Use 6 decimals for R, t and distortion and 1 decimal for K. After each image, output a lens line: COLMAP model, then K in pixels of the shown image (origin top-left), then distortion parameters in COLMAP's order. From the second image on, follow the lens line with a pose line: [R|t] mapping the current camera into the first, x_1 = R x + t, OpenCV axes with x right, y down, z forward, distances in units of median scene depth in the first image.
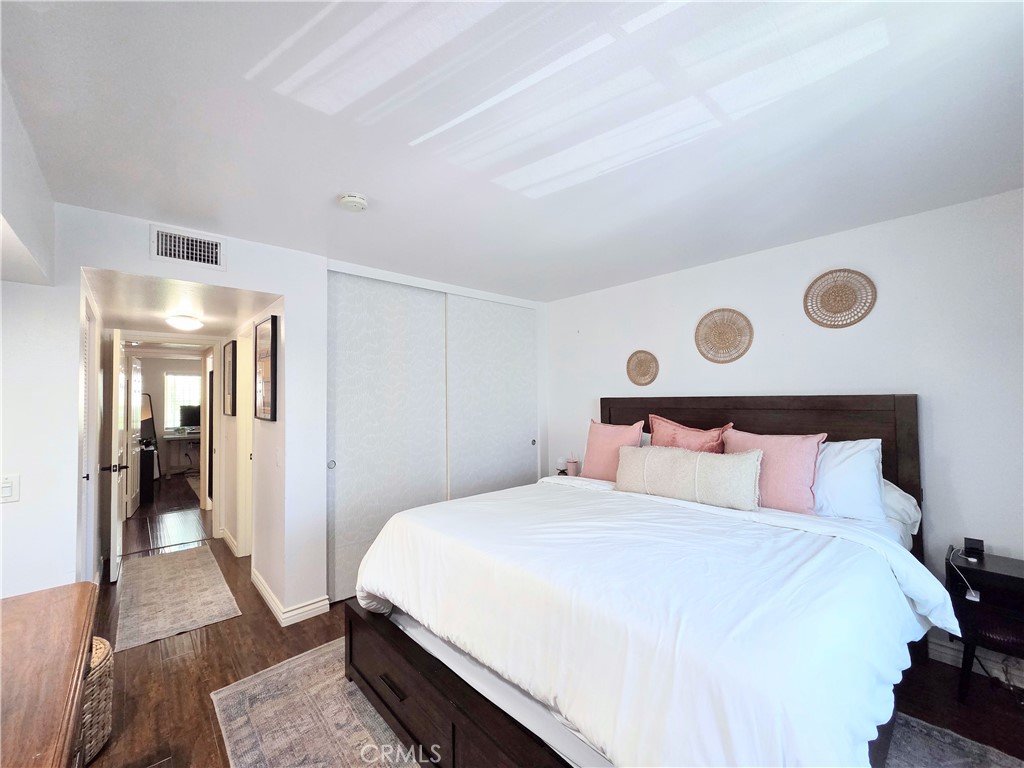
lens RADIAL K [[422.1, 0, 509.1], [0, 422.1, 387.0], [0, 0, 1]] dist [0.000506, -0.000279]
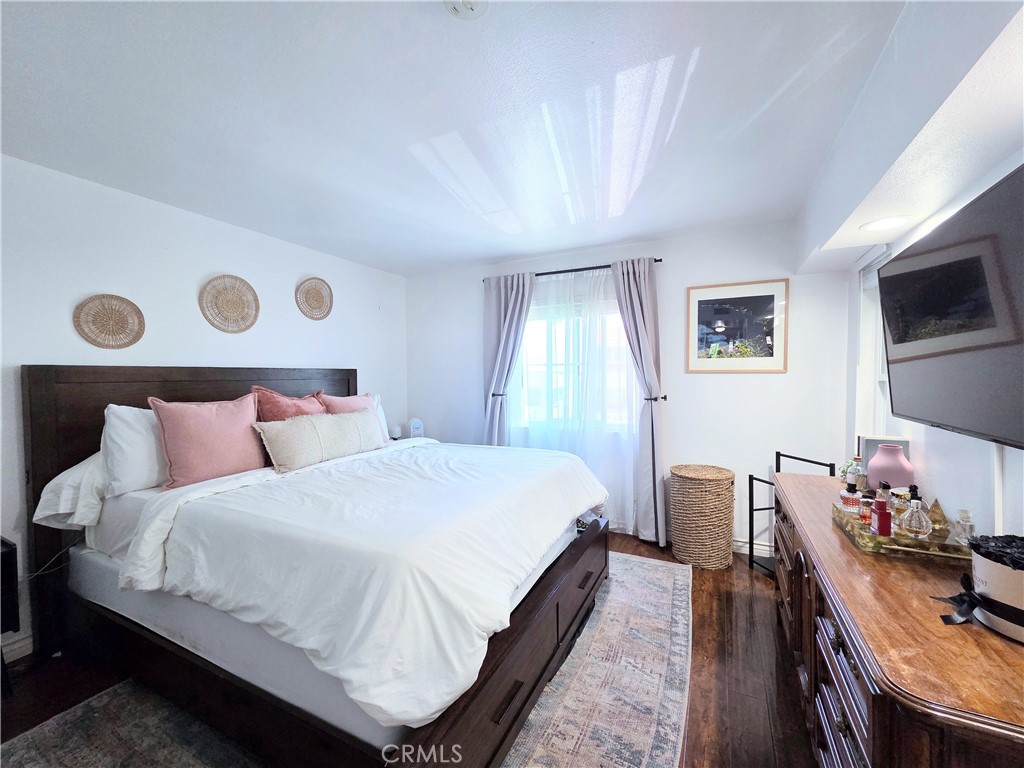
lens RADIAL K [[417.8, 0, 507.1], [0, 417.8, 386.5], [0, 0, 1]] dist [0.002276, 0.000217]
pose [[-0.364319, -0.011977, 0.931197, -0.358370], [-0.013778, 0.999877, 0.007470, 0.029329], [-0.931172, -0.010108, -0.364439, 0.453217]]
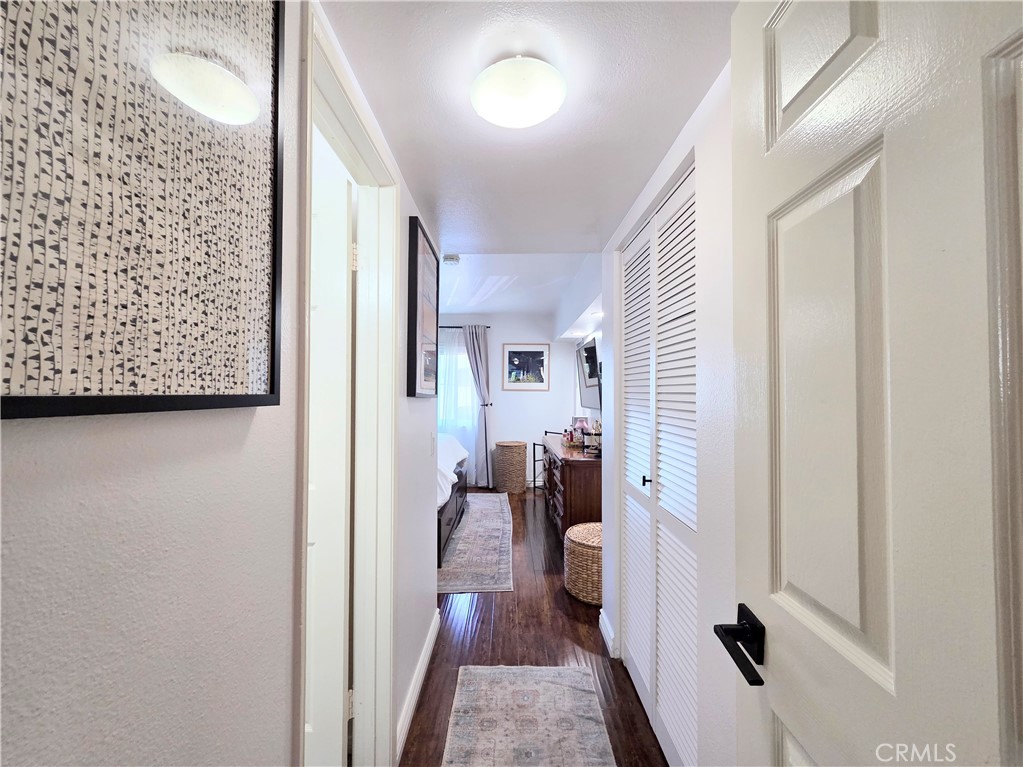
lens RADIAL K [[421.7, 0, 508.6], [0, 421.7, 386.5], [0, 0, 1]] dist [0.000506, -0.000279]
pose [[-0.746845, 0.022605, 0.664614, -0.651610], [-0.009875, 0.998935, -0.045073, 0.051440], [-0.664925, -0.040225, -0.745826, 0.826504]]
